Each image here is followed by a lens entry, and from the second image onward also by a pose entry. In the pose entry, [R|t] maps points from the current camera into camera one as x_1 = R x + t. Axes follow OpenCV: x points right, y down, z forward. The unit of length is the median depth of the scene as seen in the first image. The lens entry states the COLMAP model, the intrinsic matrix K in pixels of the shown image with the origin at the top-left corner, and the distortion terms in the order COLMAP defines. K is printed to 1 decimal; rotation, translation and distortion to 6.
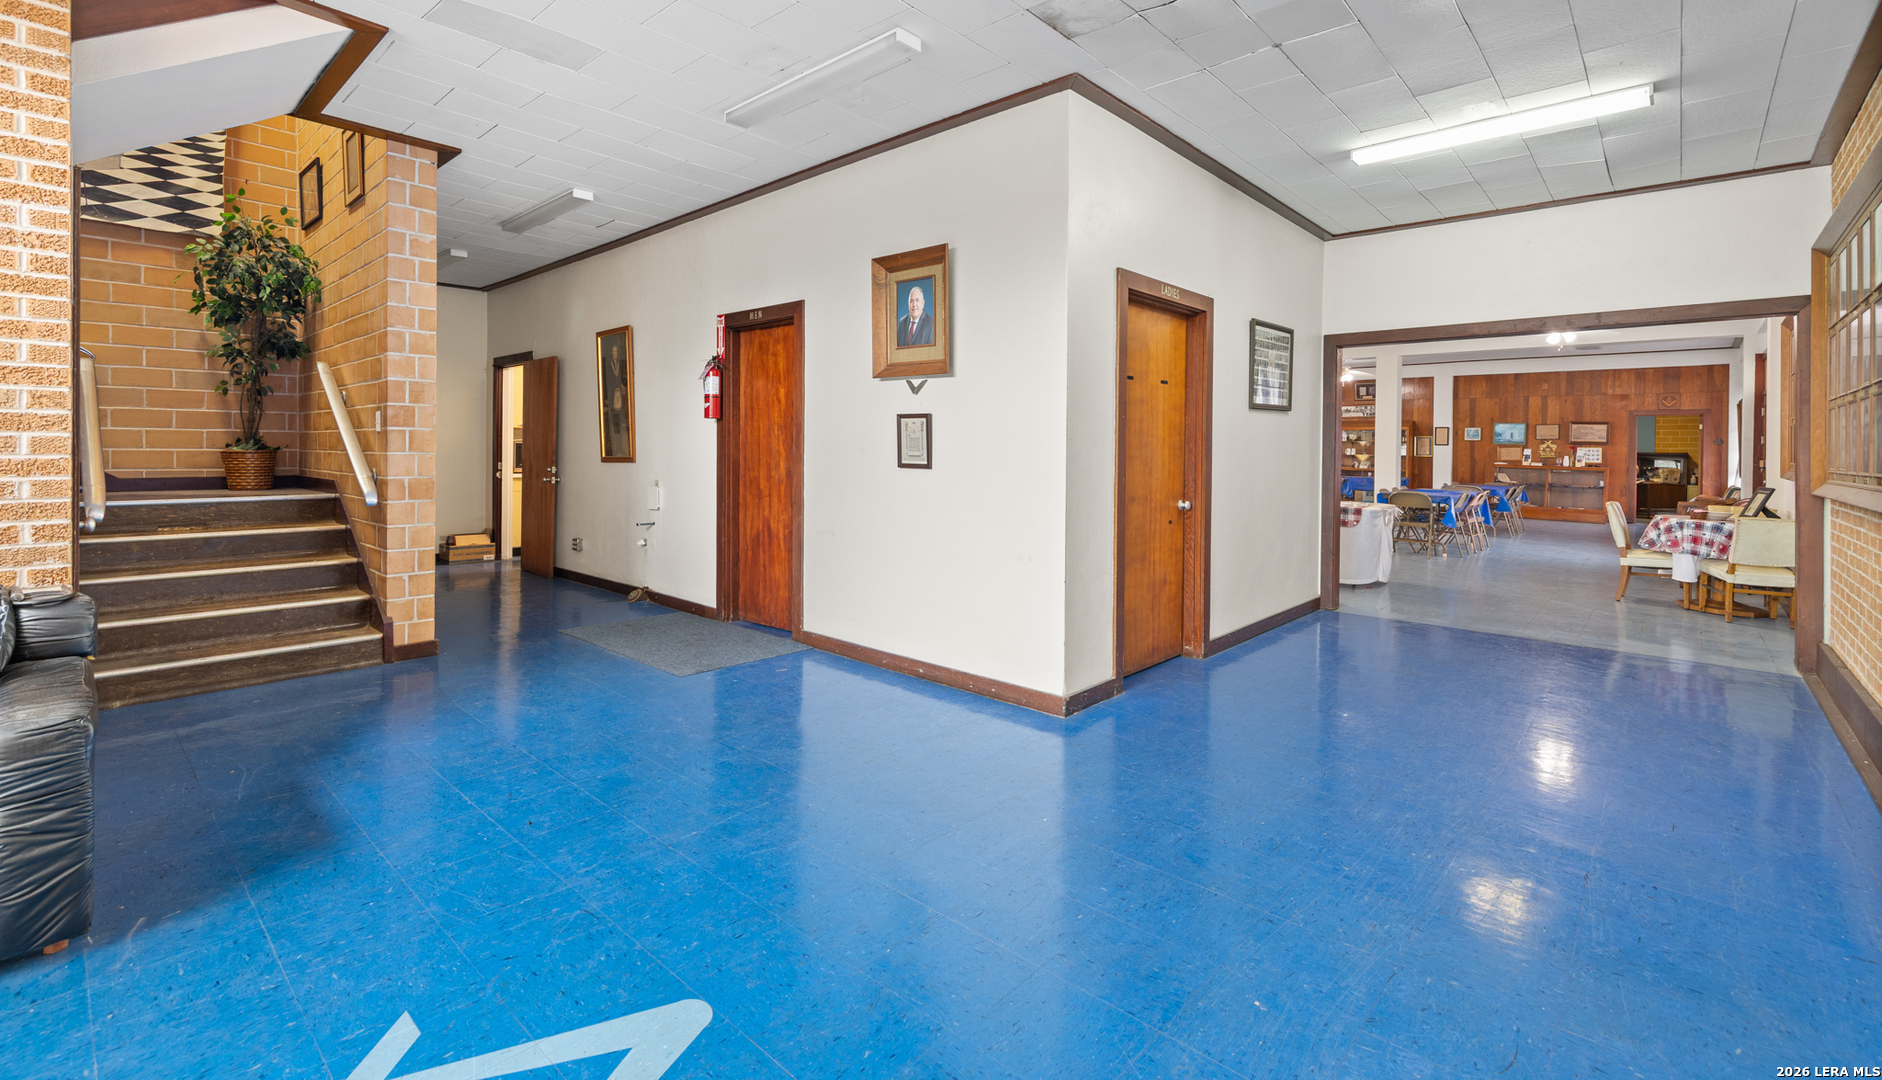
lens RADIAL K [[790.6, 0, 941.0], [0, 790.6, 540.0], [0, 0, 1]] dist [-0.000325, -0.000041]
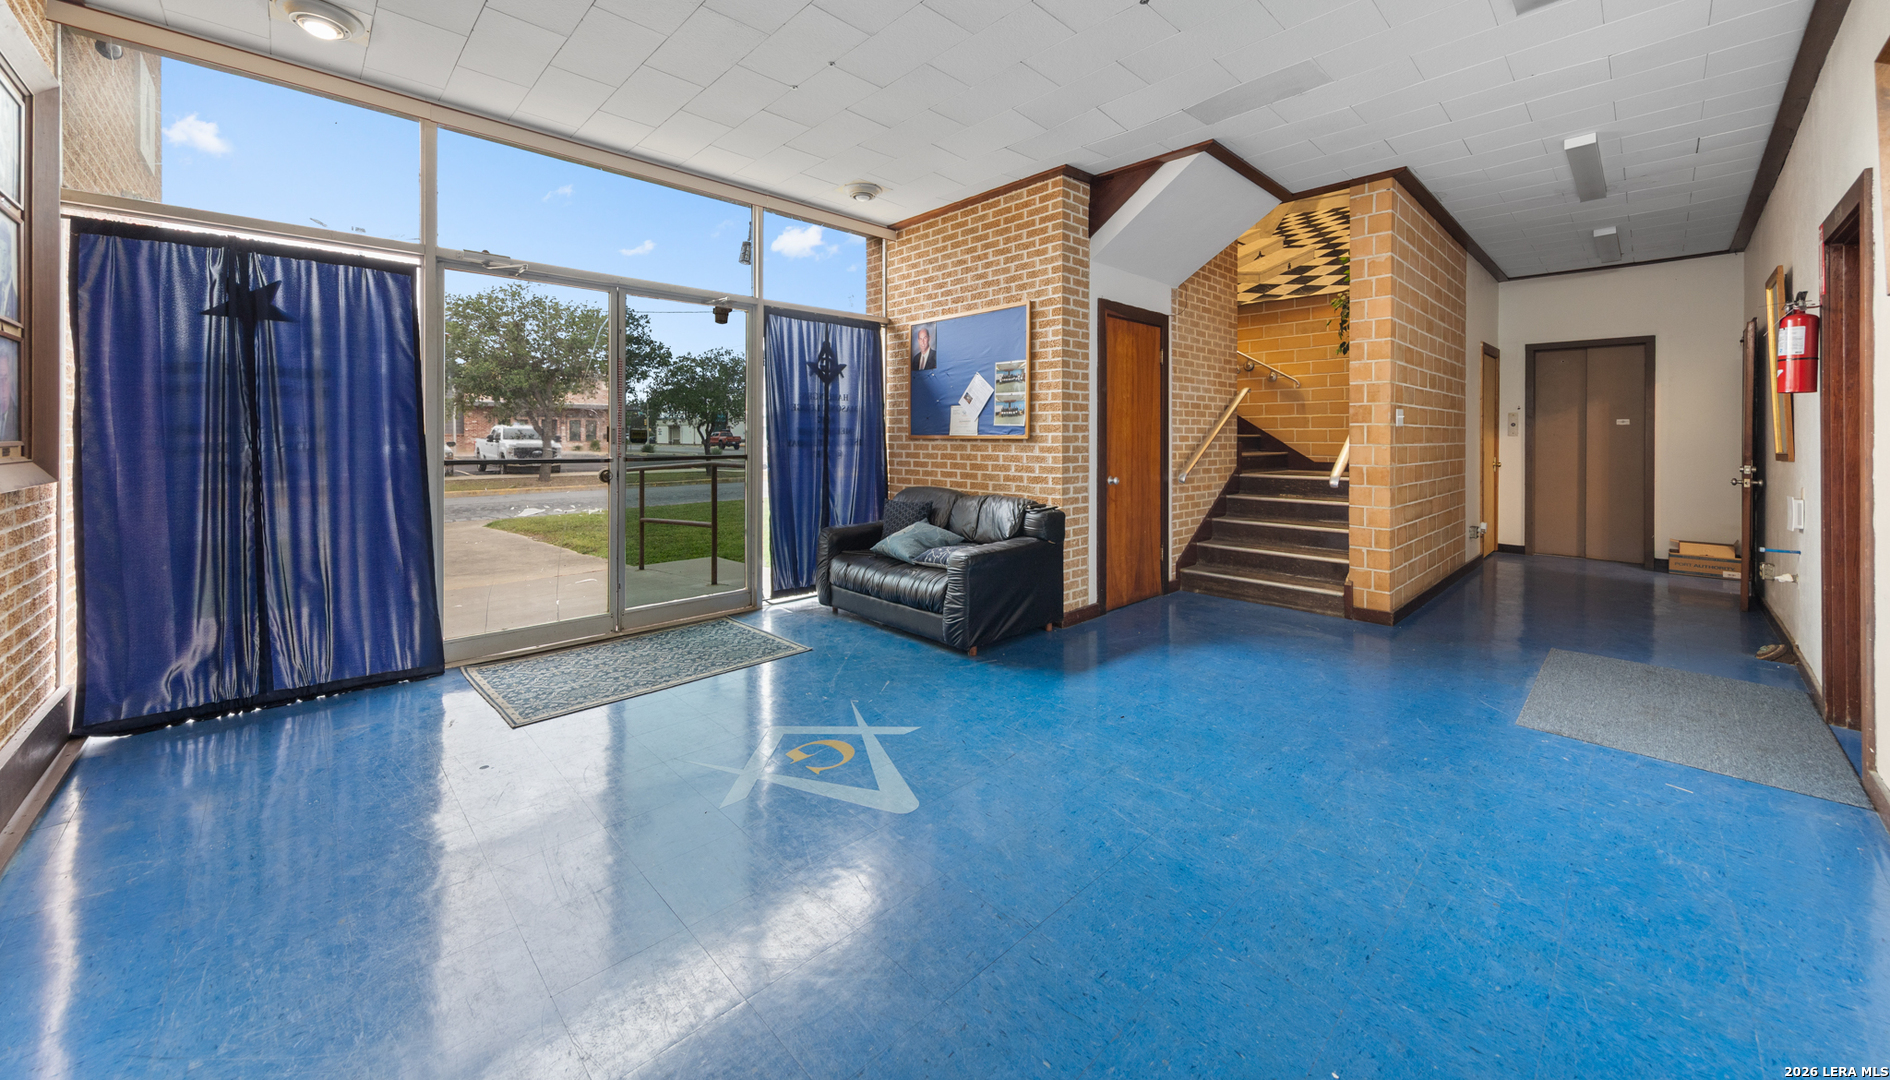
lens RADIAL K [[682.7, 0, 938.1], [0, 682.7, 511.4], [0, 0, 1]] dist [0.000137, 0.000018]
pose [[-0.077258, 0.098025, -0.992181, 0.379962], [-0.116639, 0.987433, 0.106638, -0.045729], [0.990165, 0.123965, -0.064854, 0.437002]]
